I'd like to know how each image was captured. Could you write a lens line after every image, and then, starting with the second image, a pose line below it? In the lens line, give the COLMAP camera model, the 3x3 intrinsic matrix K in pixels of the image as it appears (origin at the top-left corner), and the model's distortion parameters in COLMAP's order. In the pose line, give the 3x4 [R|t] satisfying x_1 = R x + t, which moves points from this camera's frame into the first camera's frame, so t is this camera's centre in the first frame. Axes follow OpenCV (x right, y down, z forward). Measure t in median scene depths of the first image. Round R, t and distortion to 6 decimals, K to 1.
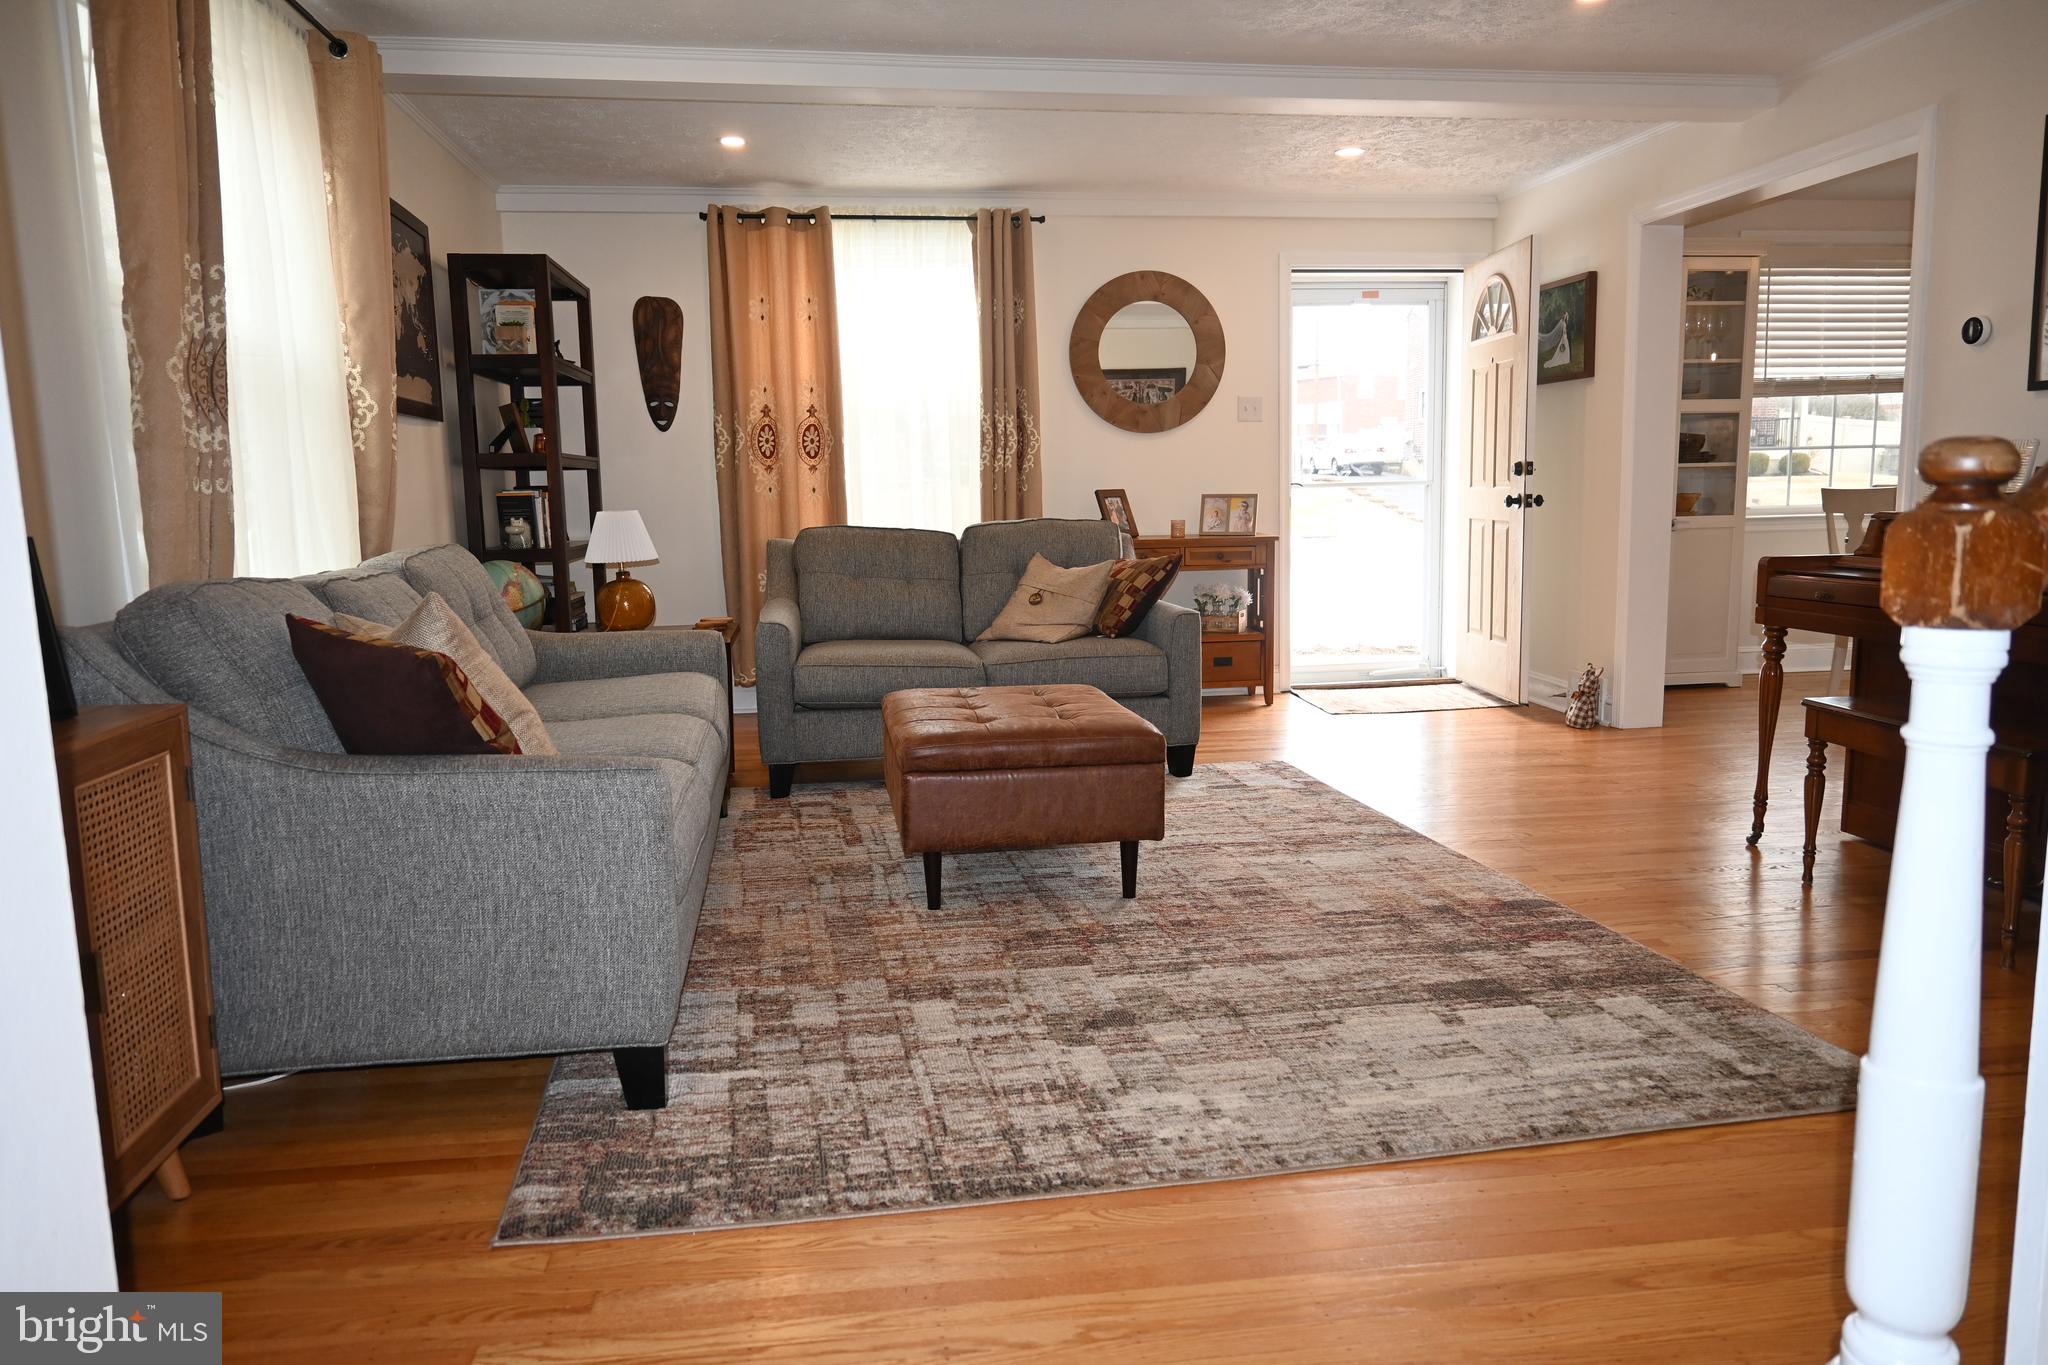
lens RADIAL K [[1401.5, 0, 1029.4], [0, 1401.5, 680.7], [0, 0, 1]] dist [0.001364, -0.002053]
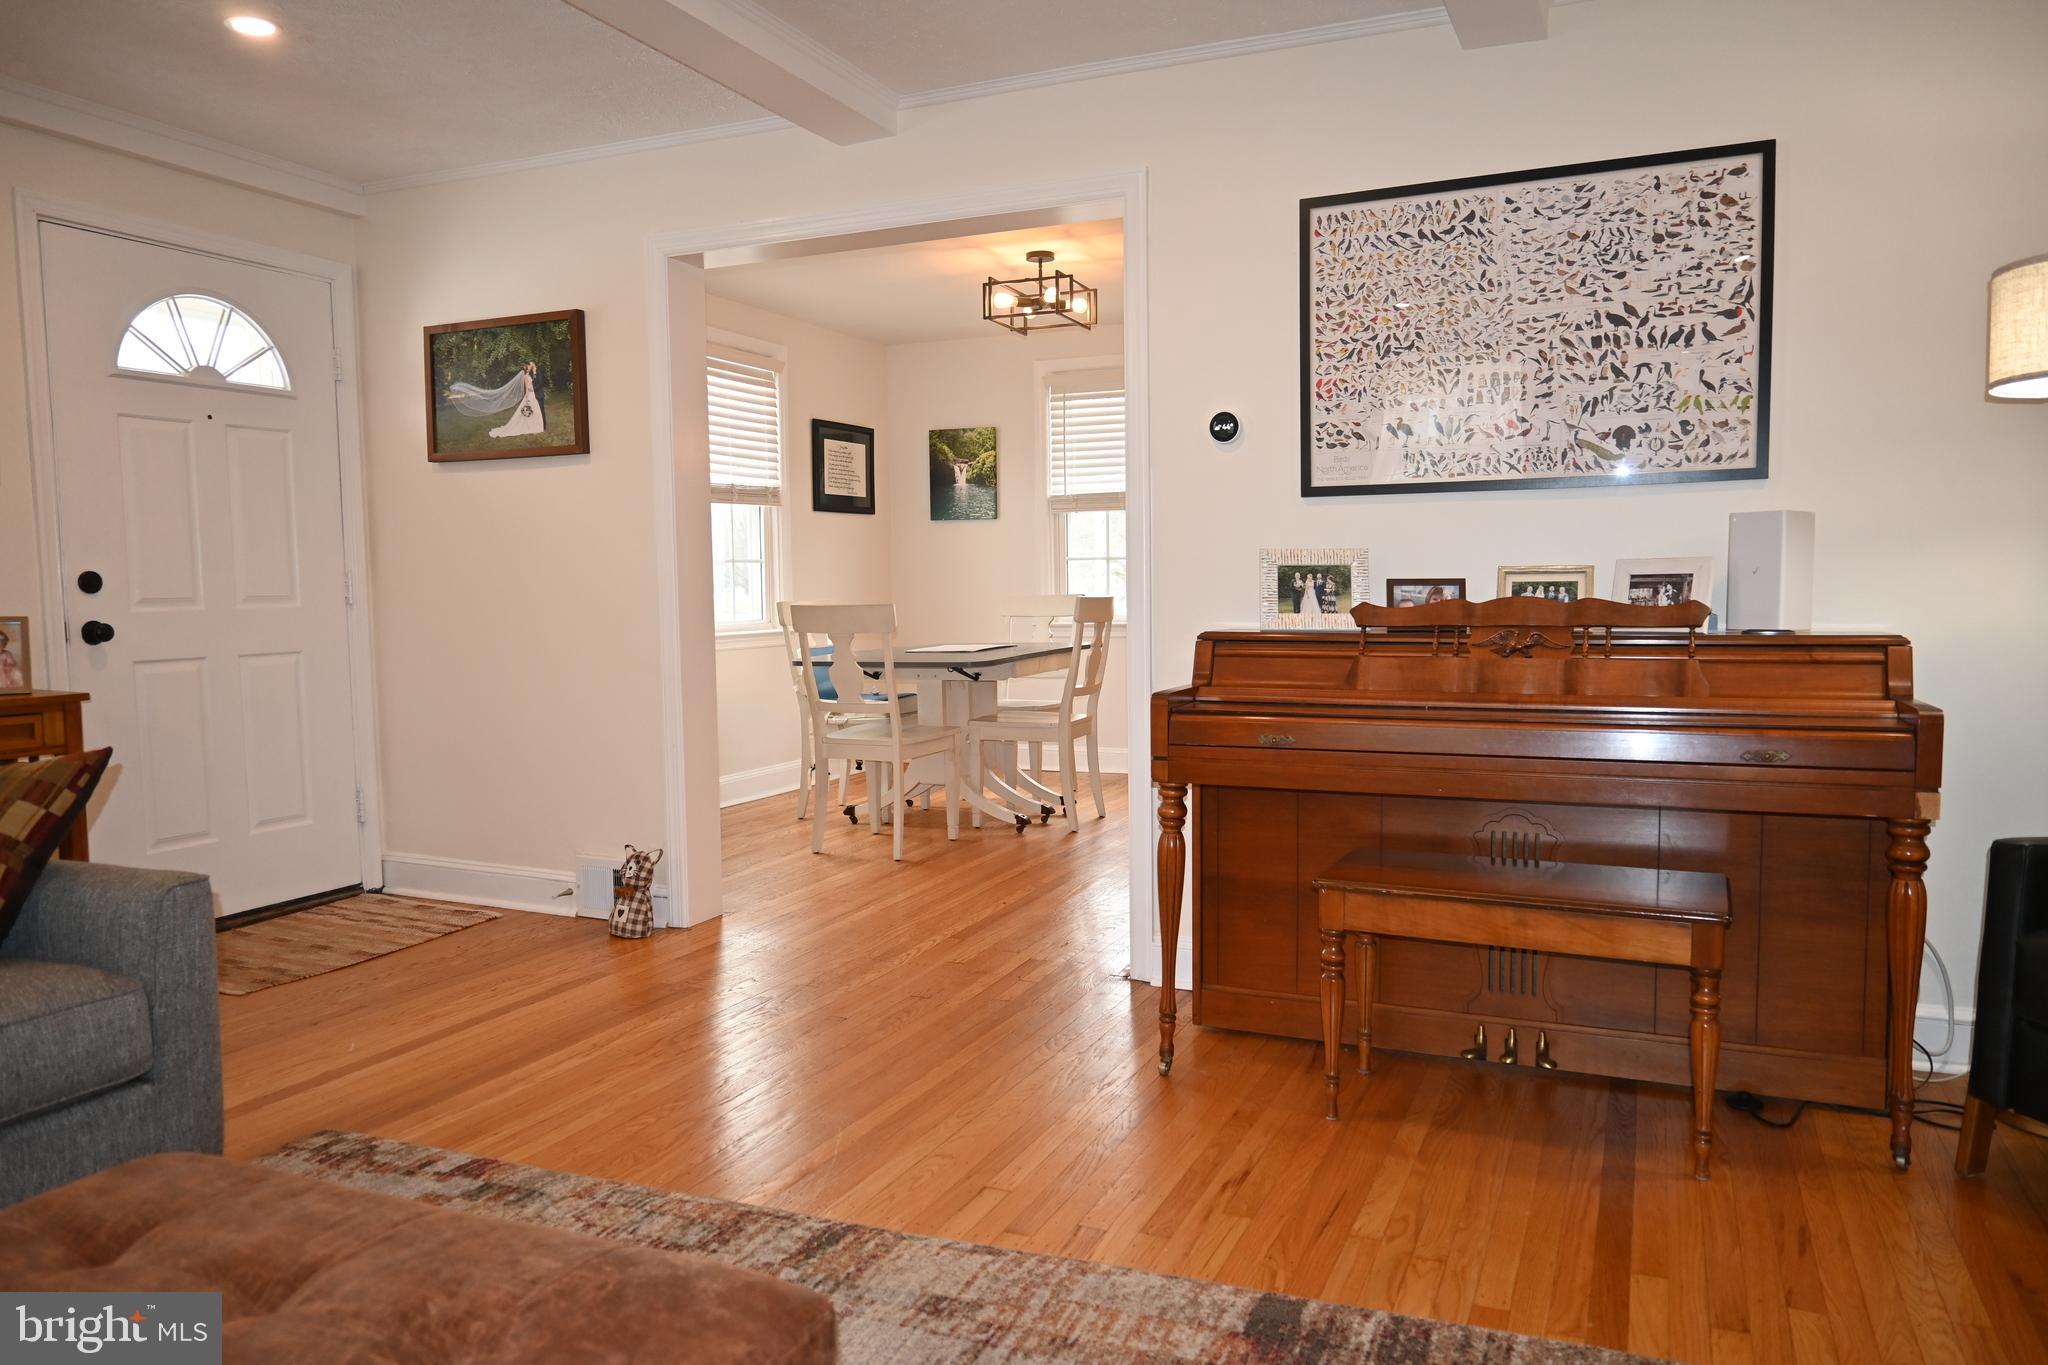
lens RADIAL K [[1401.5, 0, 1031.6], [0, 1401.5, 684.7], [0, 0, 1]] dist [0.001364, -0.002053]
pose [[0.530914, -0.048335, 0.846046, -0.188651], [0.116908, 0.993003, -0.016632, -0.112899], [-0.839323, 0.107740, 0.532850, 0.833015]]
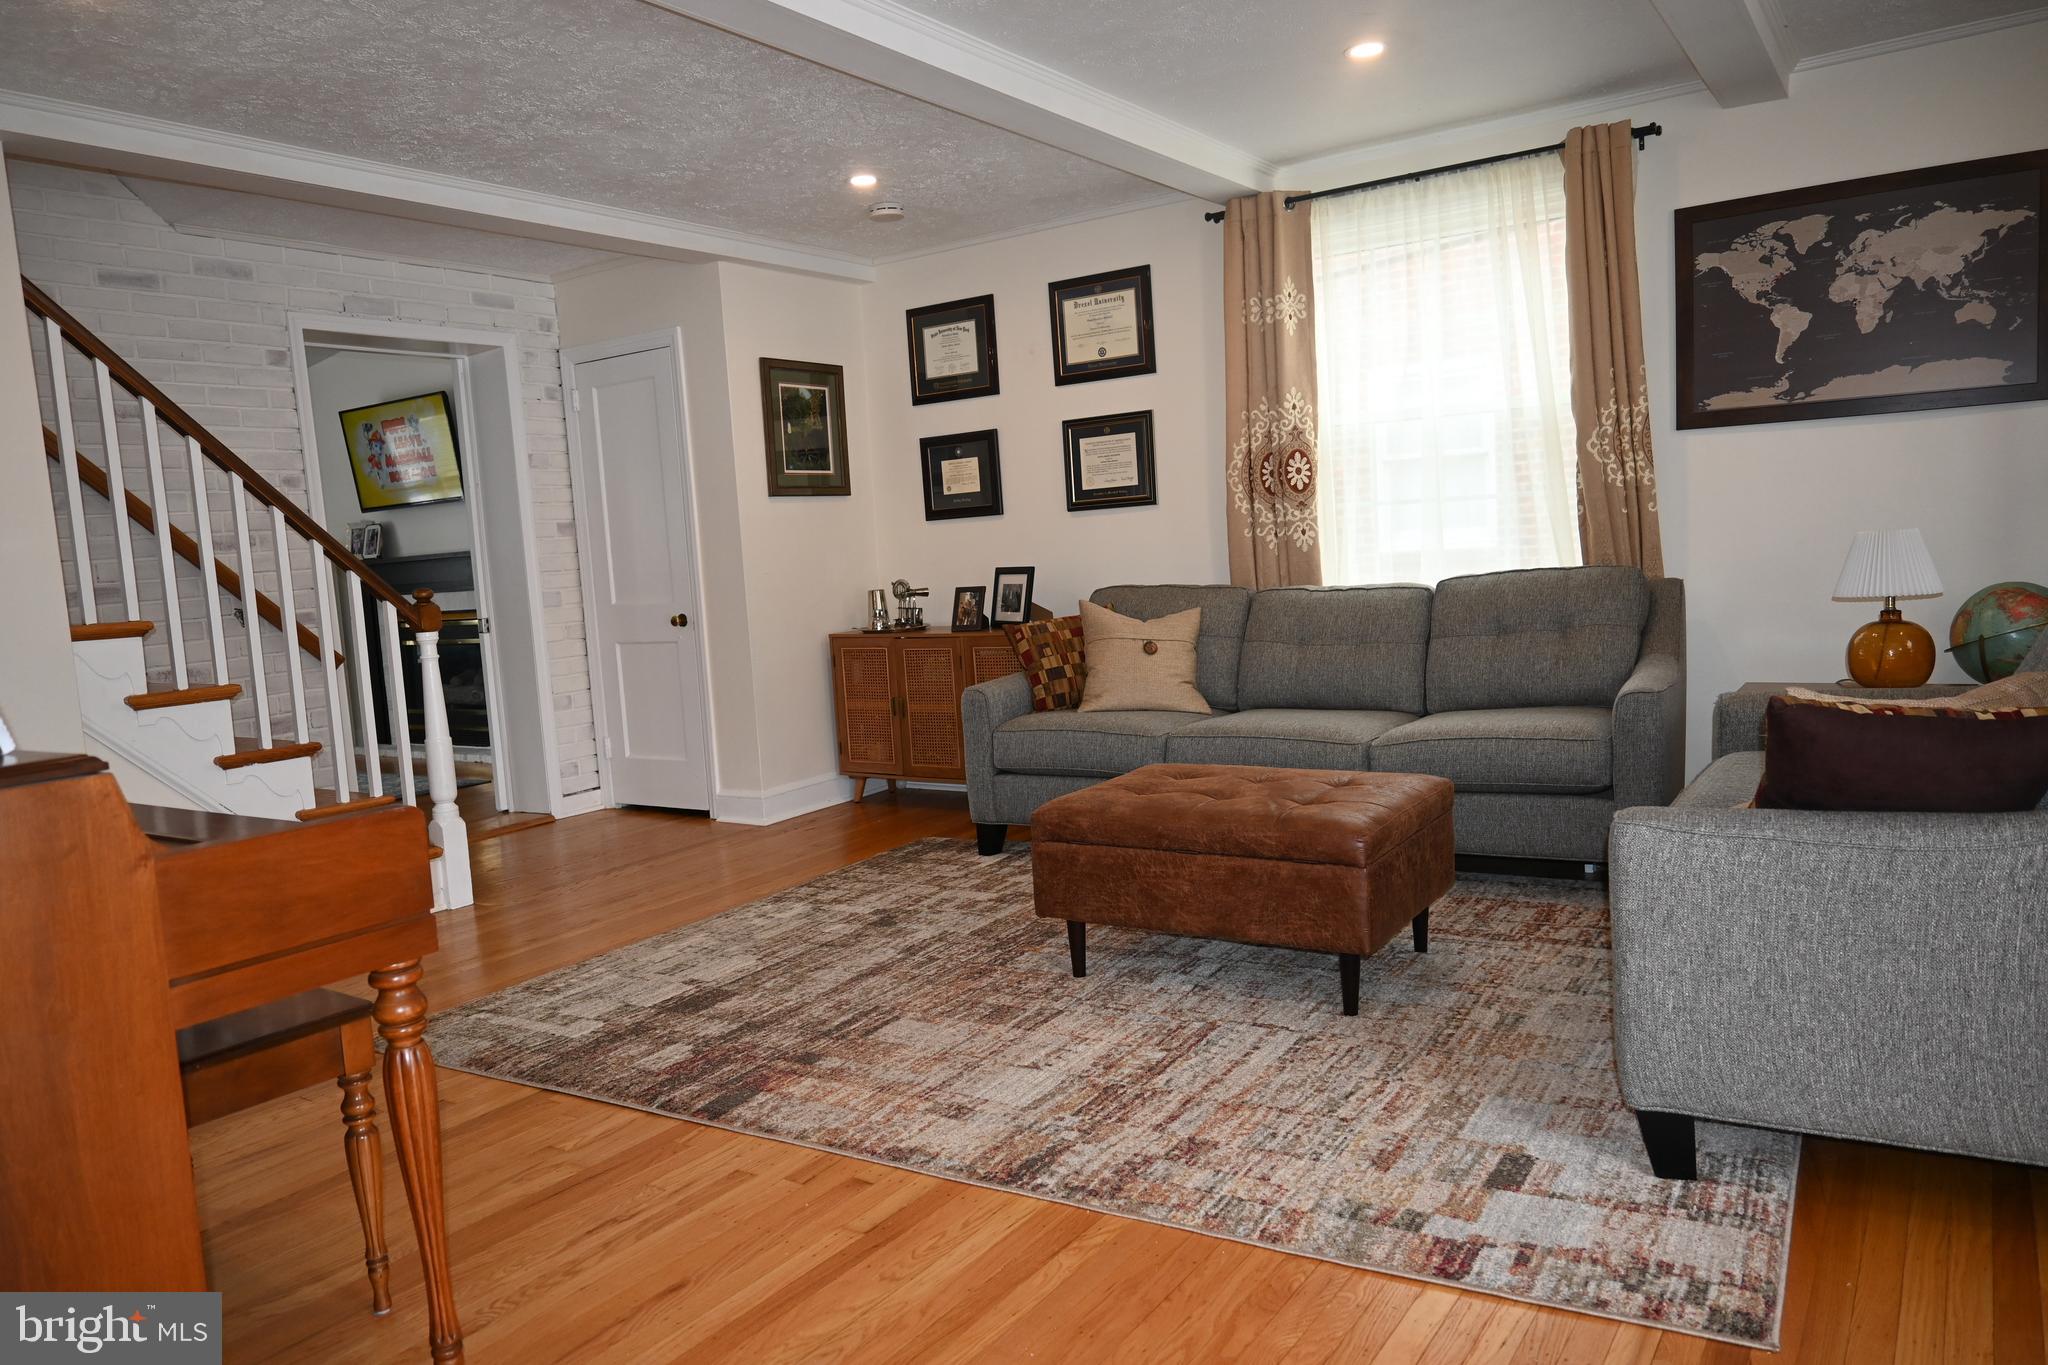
lens RADIAL K [[1401.5, 0, 1032.1], [0, 1401.5, 676.3], [0, 0, 1]] dist [0.001364, -0.002053]
pose [[-0.666692, 0.127451, -0.734356, 0.905367], [-0.028781, 0.980134, 0.196236, -0.280075], [0.744778, 0.151964, -0.649779, 1.812297]]
